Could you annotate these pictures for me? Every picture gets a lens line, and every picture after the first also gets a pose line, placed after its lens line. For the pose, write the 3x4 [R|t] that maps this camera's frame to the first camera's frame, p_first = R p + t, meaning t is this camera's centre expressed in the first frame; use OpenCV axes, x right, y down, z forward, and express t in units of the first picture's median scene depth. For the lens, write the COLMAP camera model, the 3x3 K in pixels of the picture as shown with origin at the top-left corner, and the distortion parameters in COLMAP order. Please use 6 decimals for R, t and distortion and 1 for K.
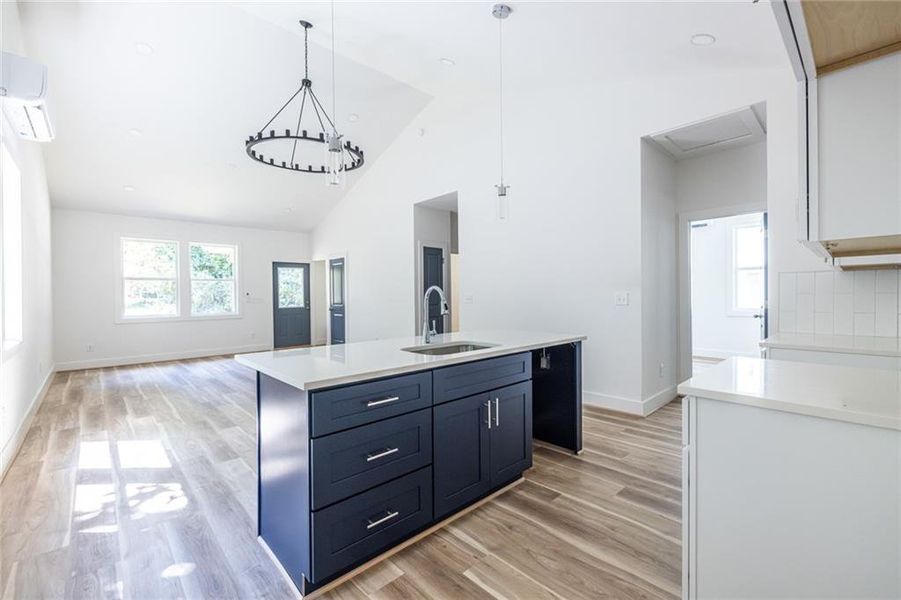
lens RADIAL K [[383.7, 0, 452.0], [0, 383.7, 298.7], [0, 0, 1]] dist [0.003778, 0.000104]
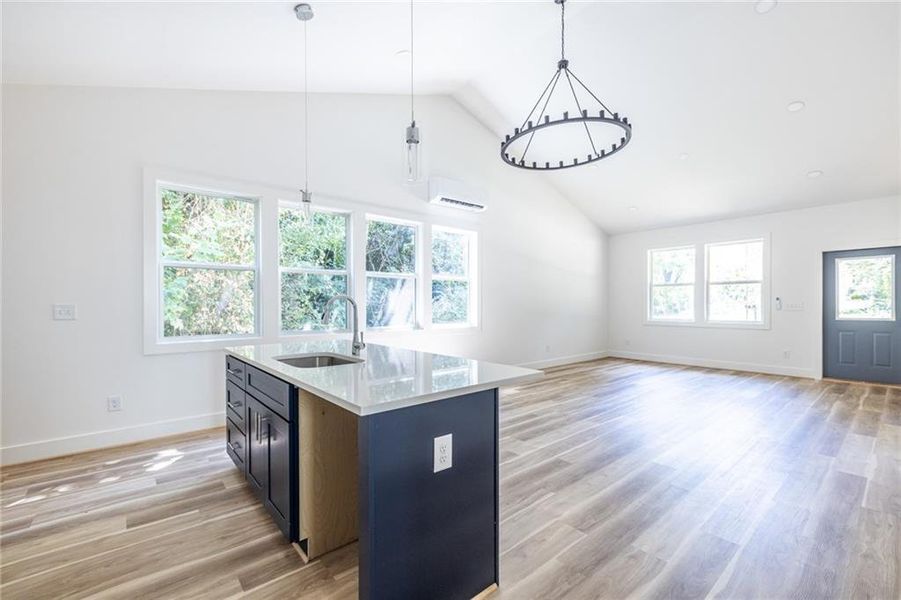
lens RADIAL K [[383.7, 0, 452.4], [0, 383.7, 306.0], [0, 0, 1]] dist [0.003778, 0.000104]
pose [[-0.055258, 0.005337, -0.998458, 1.002077], [-0.000885, 0.999985, 0.005394, -0.010886], [0.998472, 0.001181, -0.055252, 1.484015]]
